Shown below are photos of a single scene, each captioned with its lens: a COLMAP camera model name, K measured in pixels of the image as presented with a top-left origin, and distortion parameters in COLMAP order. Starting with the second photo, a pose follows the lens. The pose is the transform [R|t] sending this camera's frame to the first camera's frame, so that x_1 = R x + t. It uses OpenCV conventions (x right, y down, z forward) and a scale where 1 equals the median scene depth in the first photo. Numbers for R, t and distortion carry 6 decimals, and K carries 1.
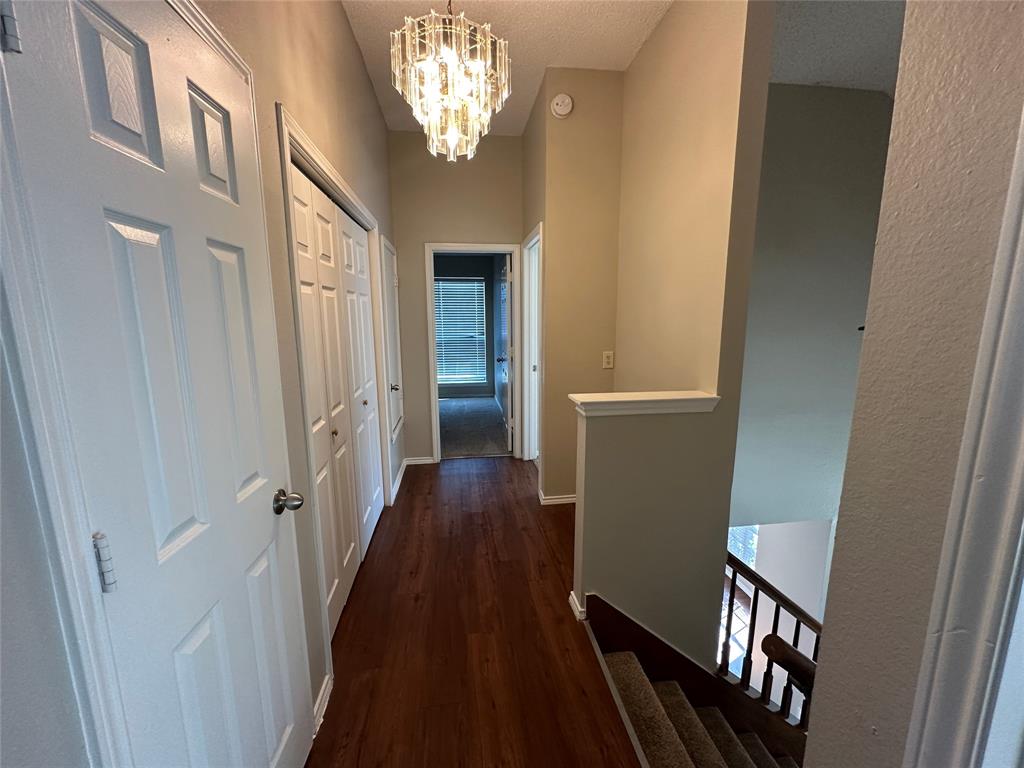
lens RADIAL K [[410.6, 0, 512.7], [0, 410.6, 384.4], [0, 0, 1]] dist [-0.003381, -0.000216]
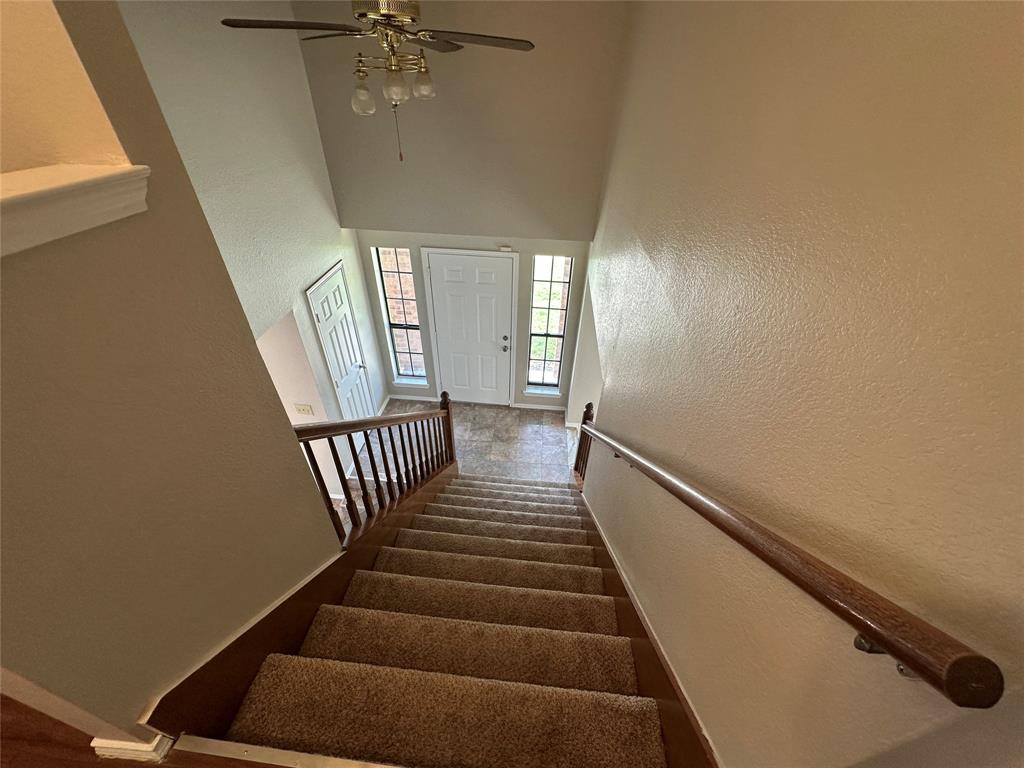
lens RADIAL K [[410.6, 0, 511.7], [0, 410.6, 378.9], [0, 0, 1]] dist [-0.003381, -0.000216]
pose [[0.223020, -0.574299, 0.787682, 0.135353], [0.133915, 0.818422, 0.558795, 0.024788], [-0.965572, -0.019140, 0.259432, 0.516525]]
